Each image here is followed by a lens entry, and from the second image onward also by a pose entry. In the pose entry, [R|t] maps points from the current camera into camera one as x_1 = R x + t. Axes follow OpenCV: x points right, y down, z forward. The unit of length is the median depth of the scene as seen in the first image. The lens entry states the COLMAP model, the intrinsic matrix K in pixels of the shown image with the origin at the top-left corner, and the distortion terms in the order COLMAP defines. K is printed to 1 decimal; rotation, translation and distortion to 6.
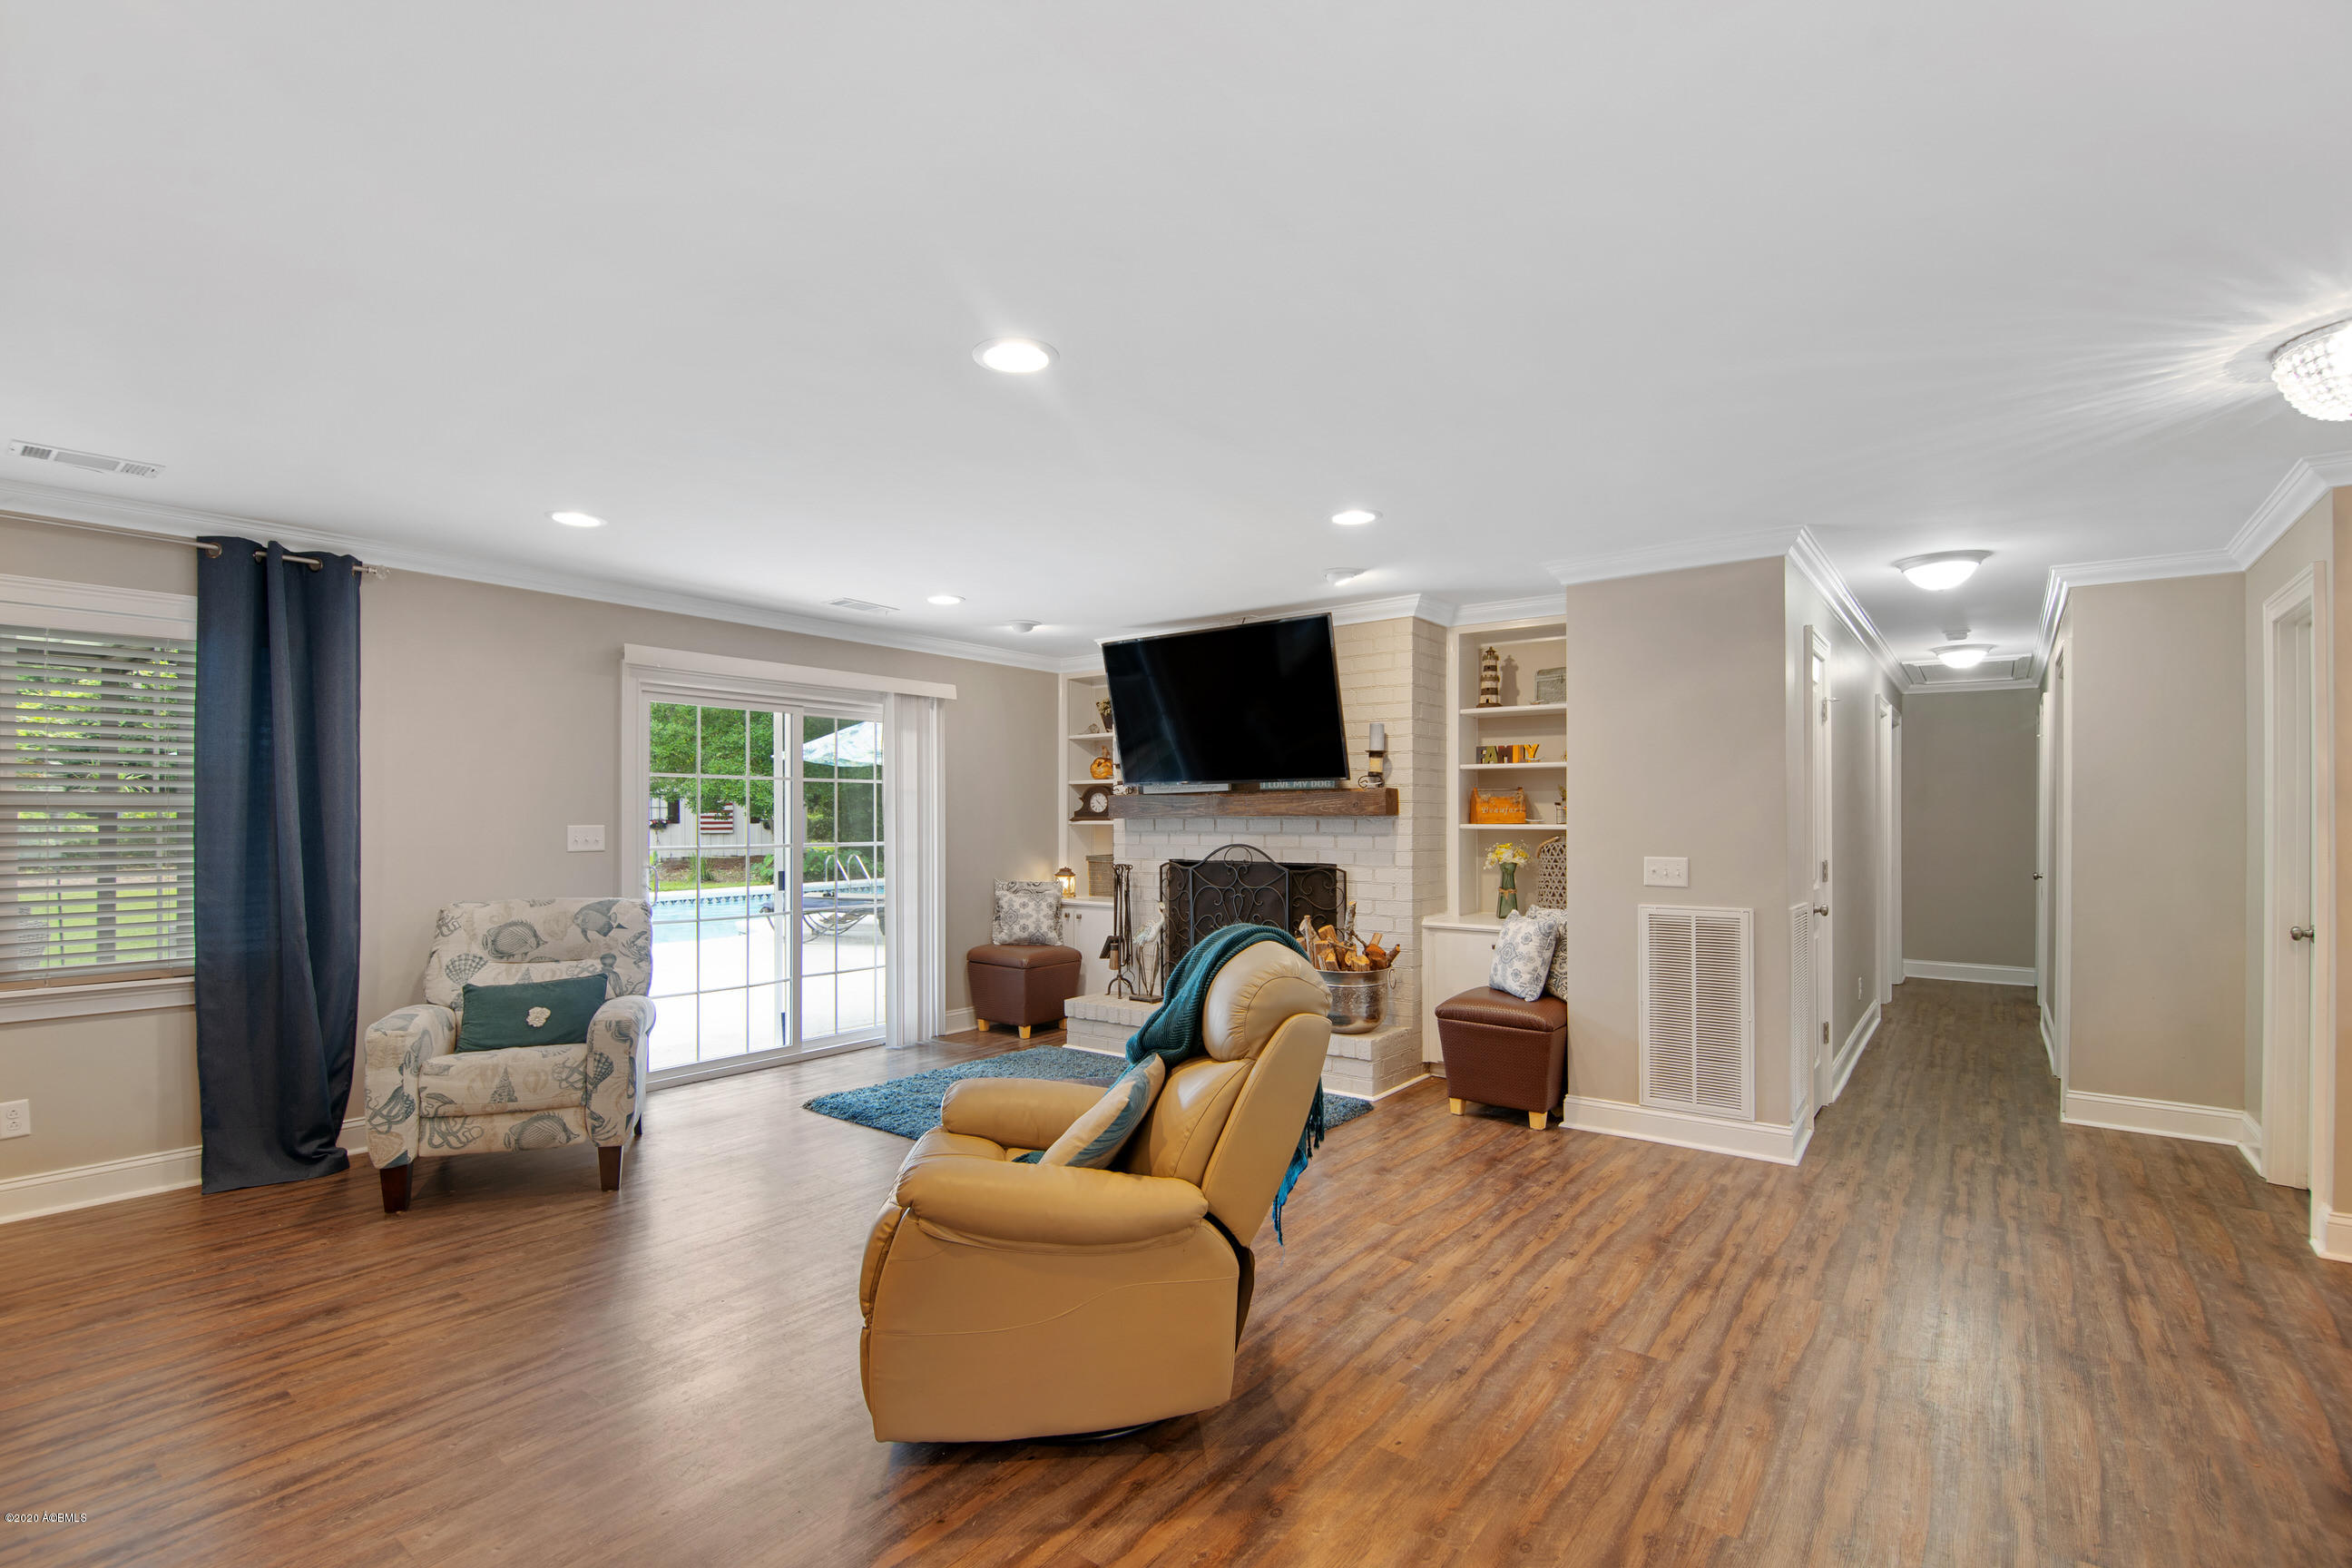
lens RADIAL K [[1099.4, 0, 1175.7], [0, 1099.4, 816.5], [0, 0, 1]] dist [0.000087, -0.000994]
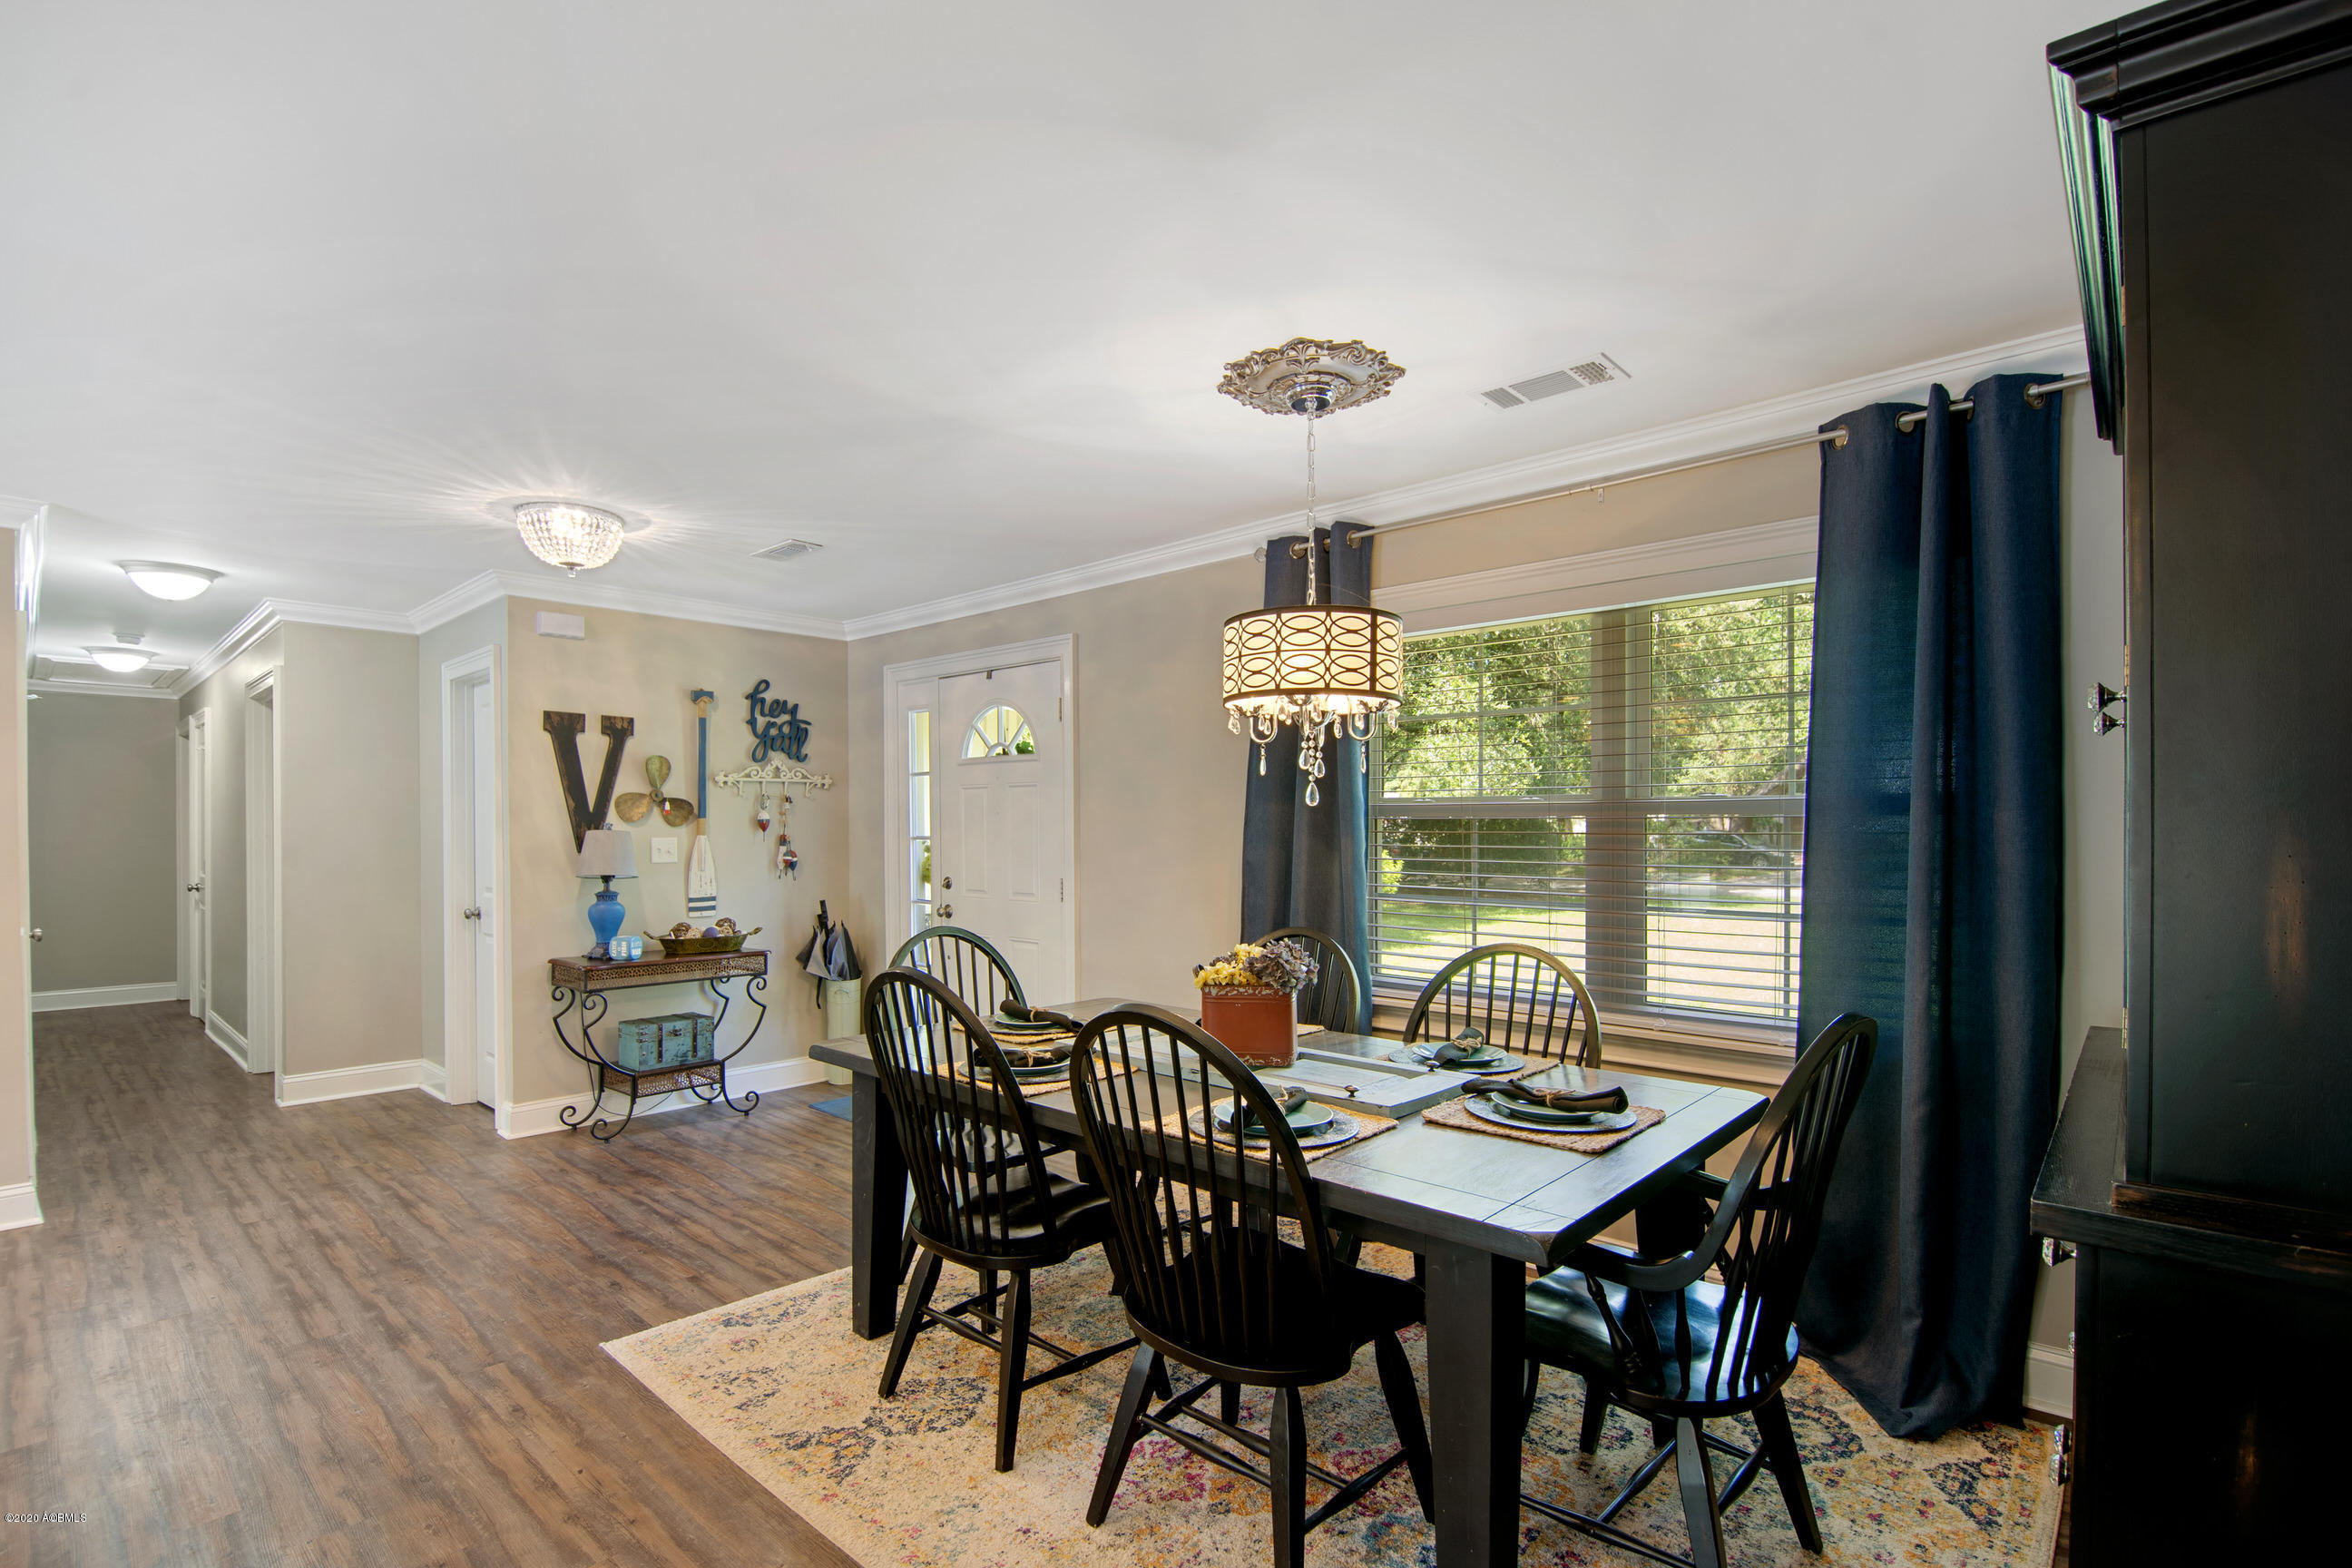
lens RADIAL K [[1099.4, 0, 1175.7], [0, 1099.4, 816.5], [0, 0, 1]] dist [0.000087, -0.000994]
pose [[0.106548, 0.007648, 0.994278, -0.193612], [0.002262, 0.999966, -0.007934, -0.000878], [-0.994305, 0.003095, 0.106527, -0.005690]]
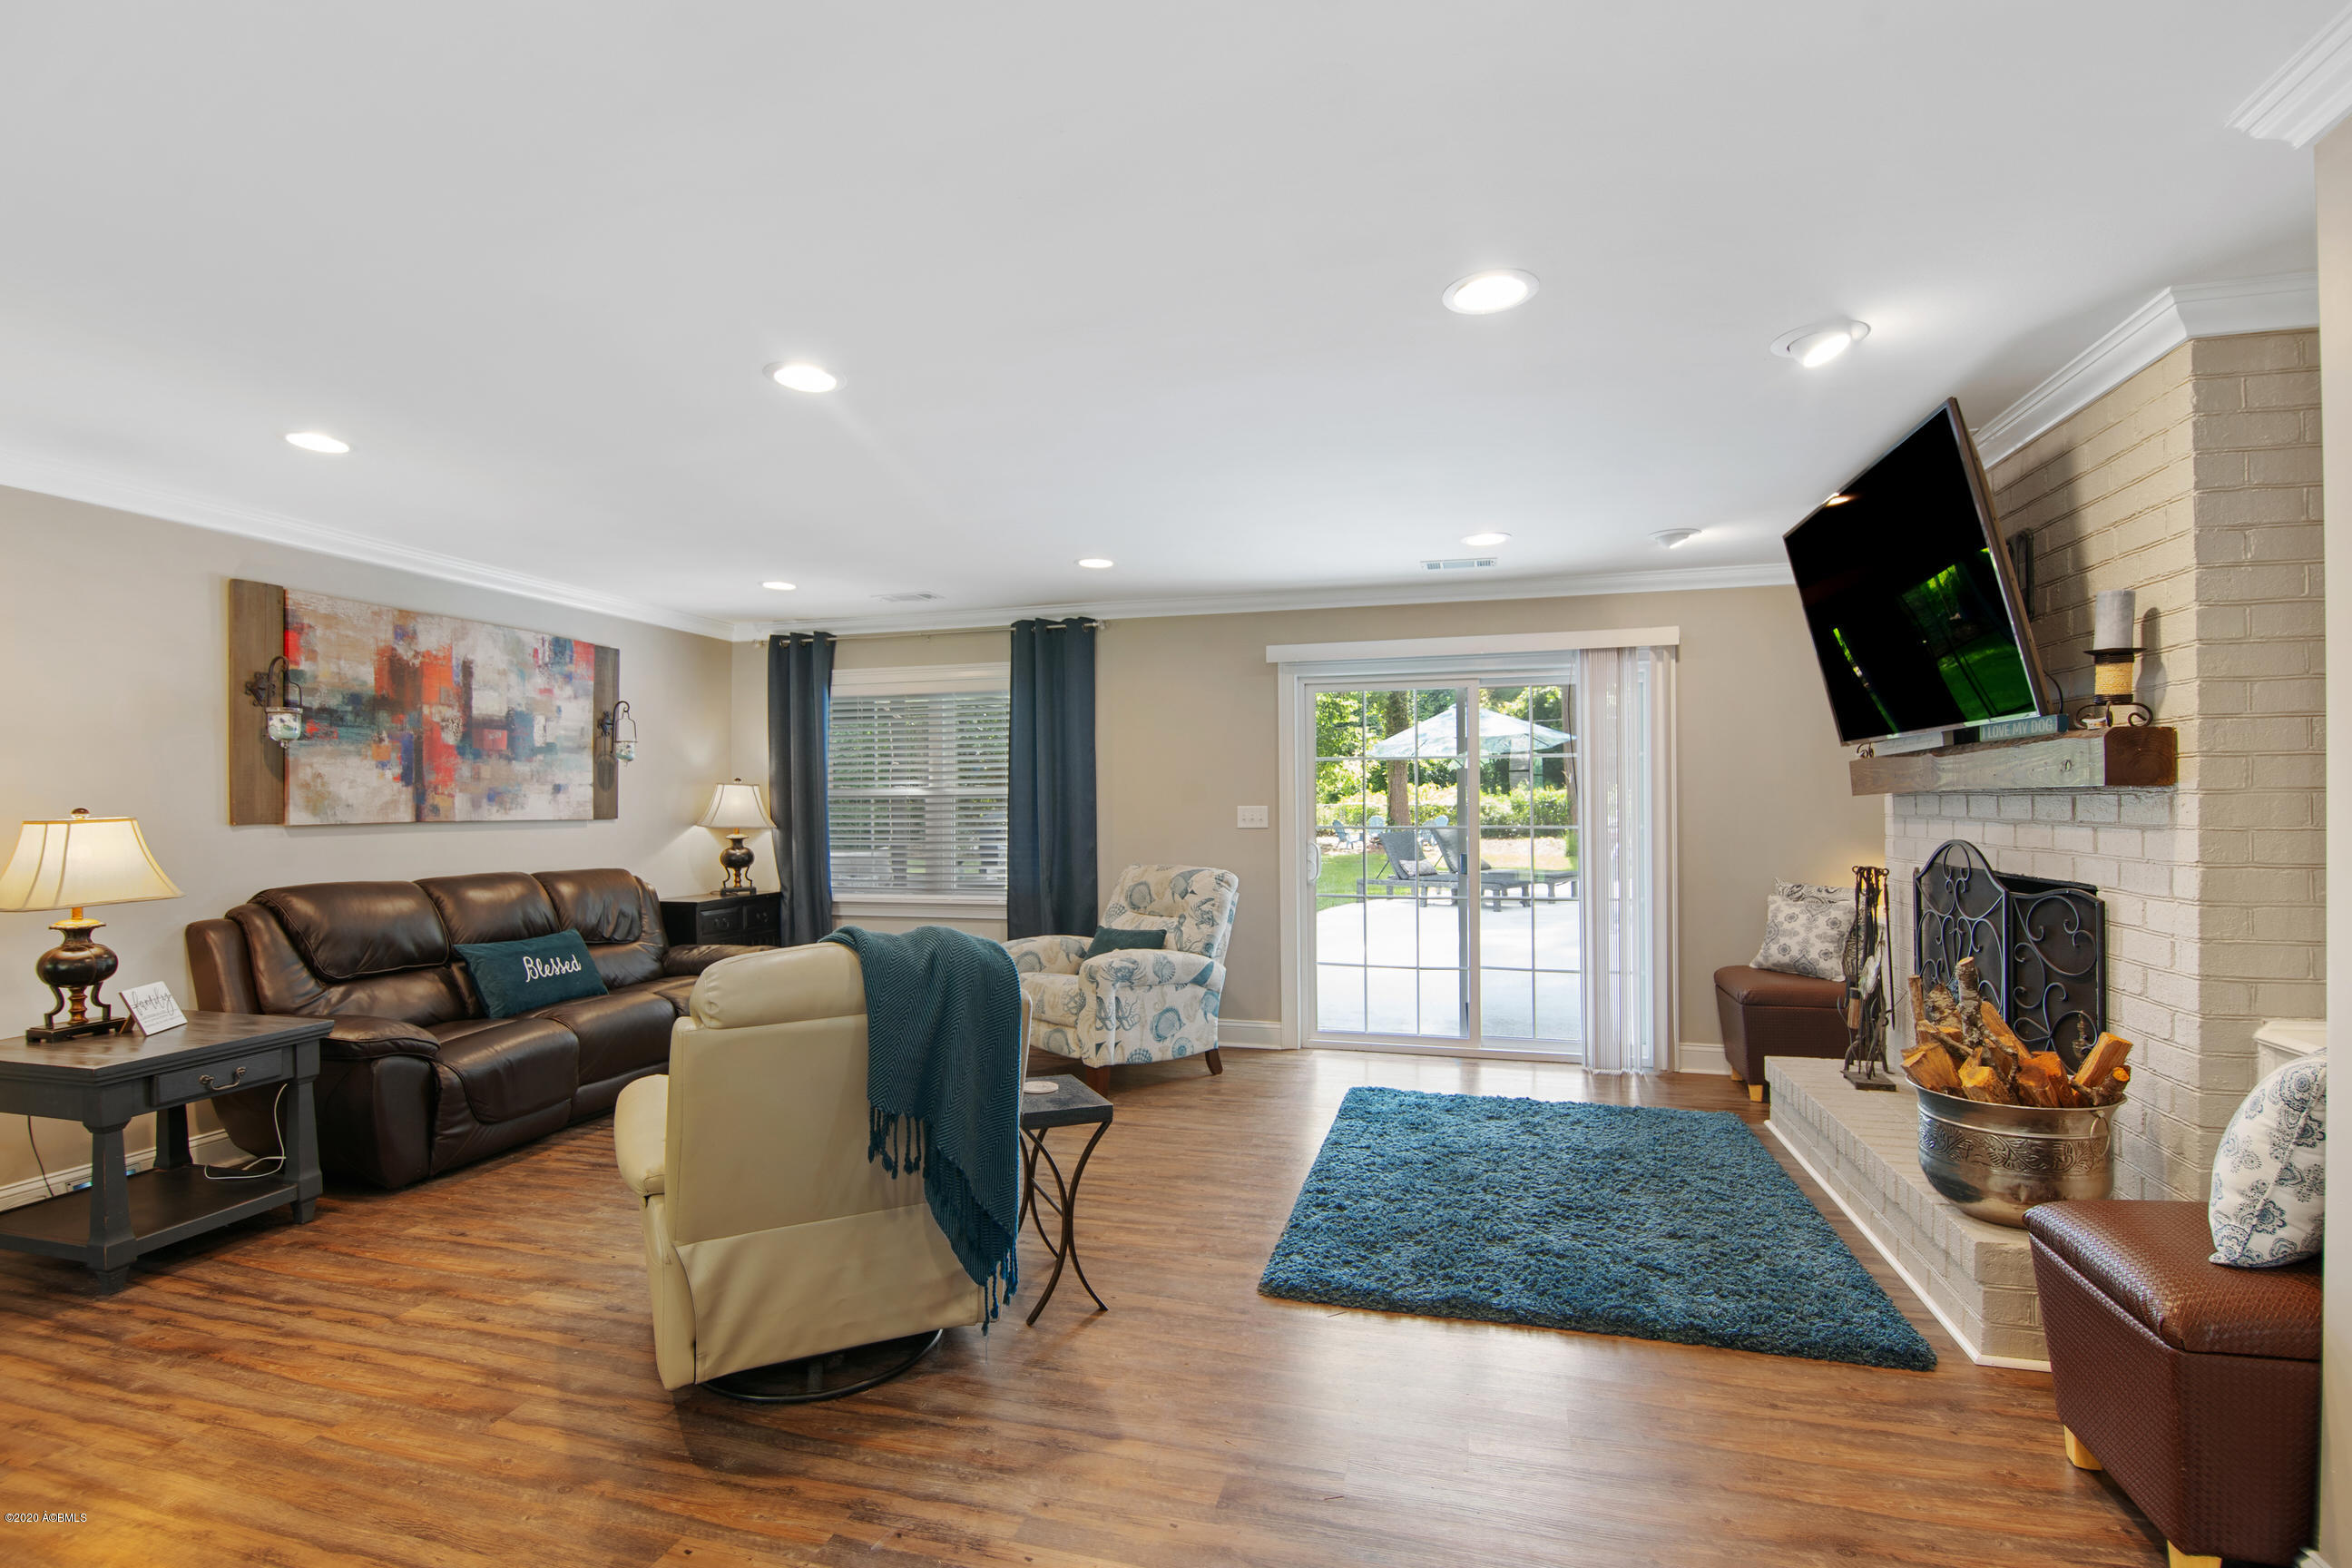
lens RADIAL K [[1102.0, 0, 1161.2], [0, 1102.0, 797.4], [0, 0, 1]] dist [-0.013577, -0.000266]
pose [[0.355719, -0.006552, -0.934570, 0.572174], [0.007462, 0.999963, -0.004170, 0.003228], [0.934563, -0.005491, 0.355755, 0.541131]]
